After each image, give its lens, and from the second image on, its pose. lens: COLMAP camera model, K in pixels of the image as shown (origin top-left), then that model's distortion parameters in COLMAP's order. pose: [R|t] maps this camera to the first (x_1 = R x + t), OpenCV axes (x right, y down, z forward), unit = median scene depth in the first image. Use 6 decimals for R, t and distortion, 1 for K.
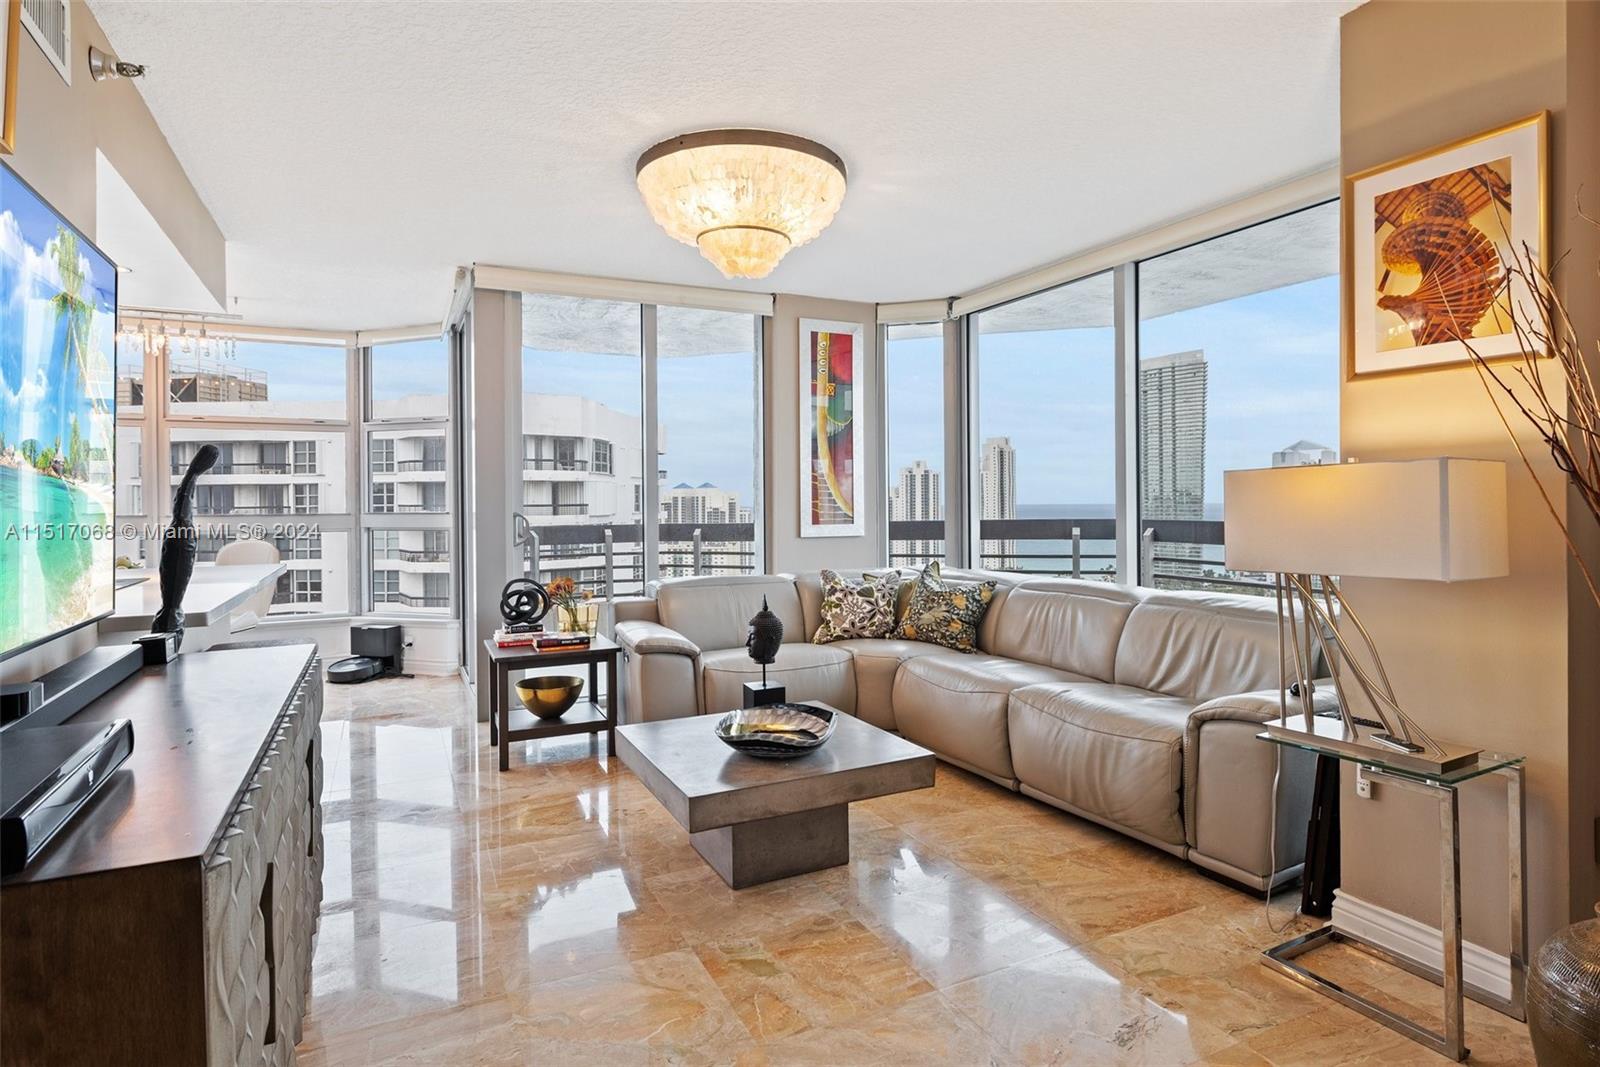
lens RADIAL K [[856.8, 0, 798.2], [0, 856.8, 502.4], [0, 0, 1]] dist [-0.002637, -0.000138]
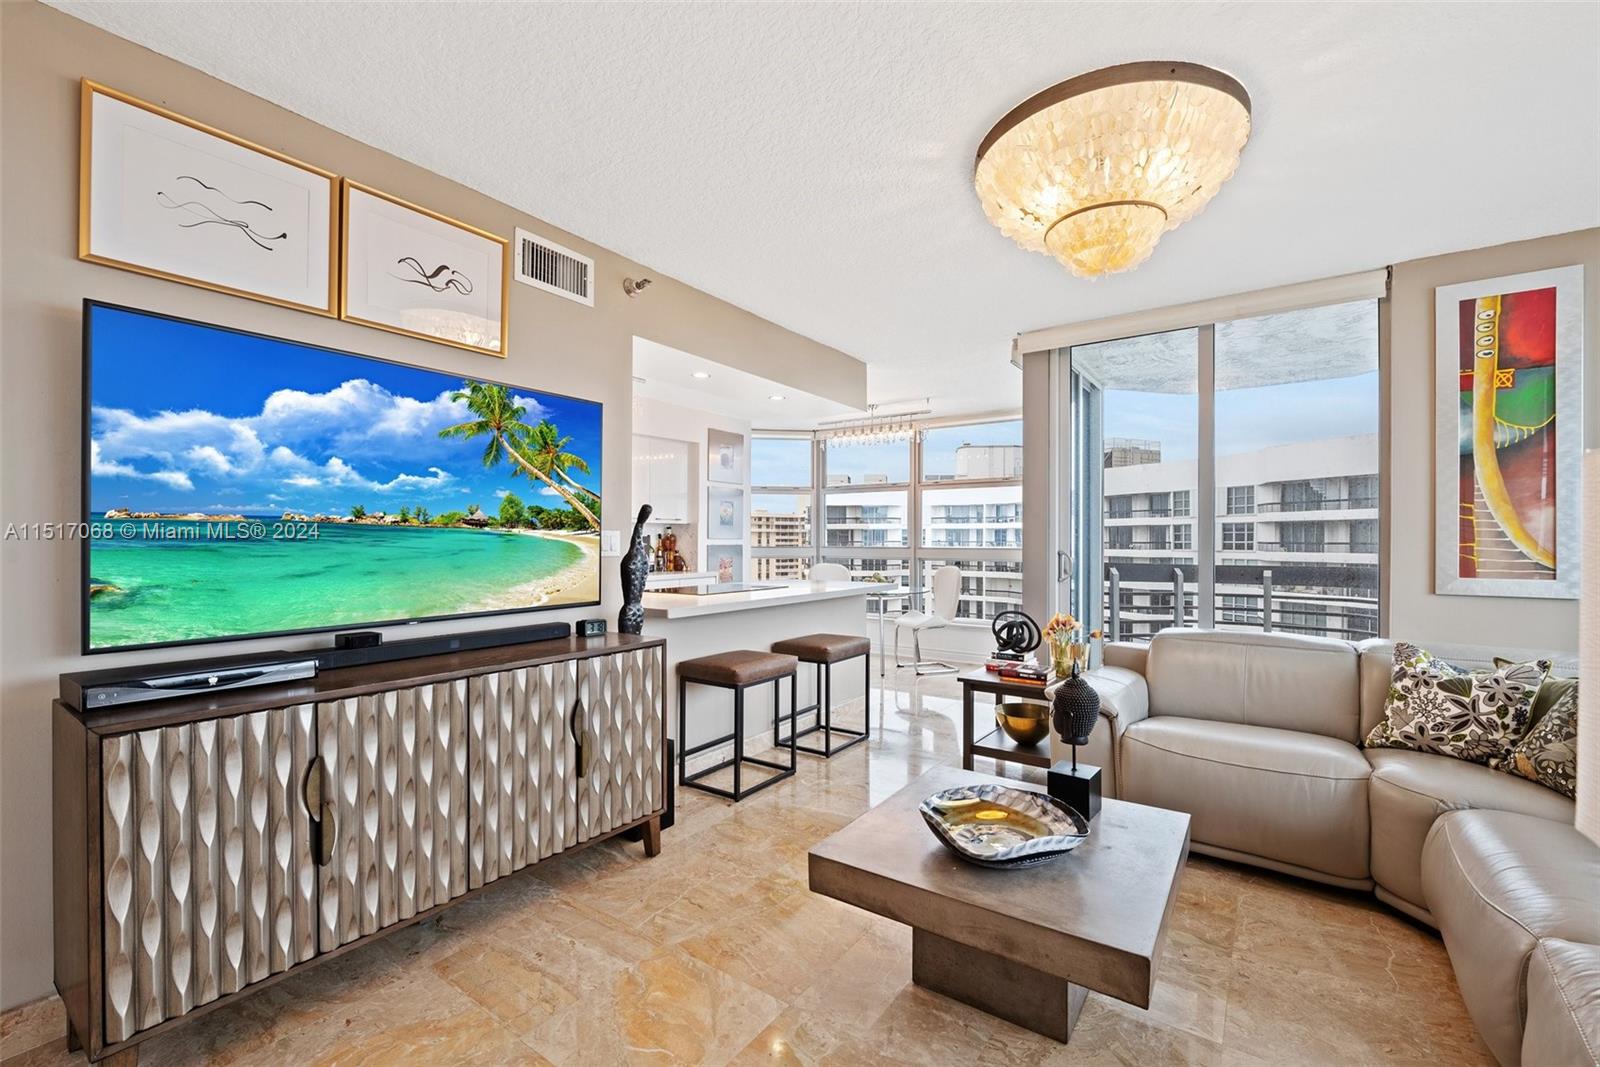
lens RADIAL K [[667.6, 0, 824.3], [0, 667.6, 539.9], [0, 0, 1]] dist [-0.005987, -0.000335]
pose [[0.494522, 0.007802, -0.869130, 0.268381], [-0.006288, 0.999966, 0.005398, -0.004866], [0.869142, 0.002796, 0.494554, 0.327038]]
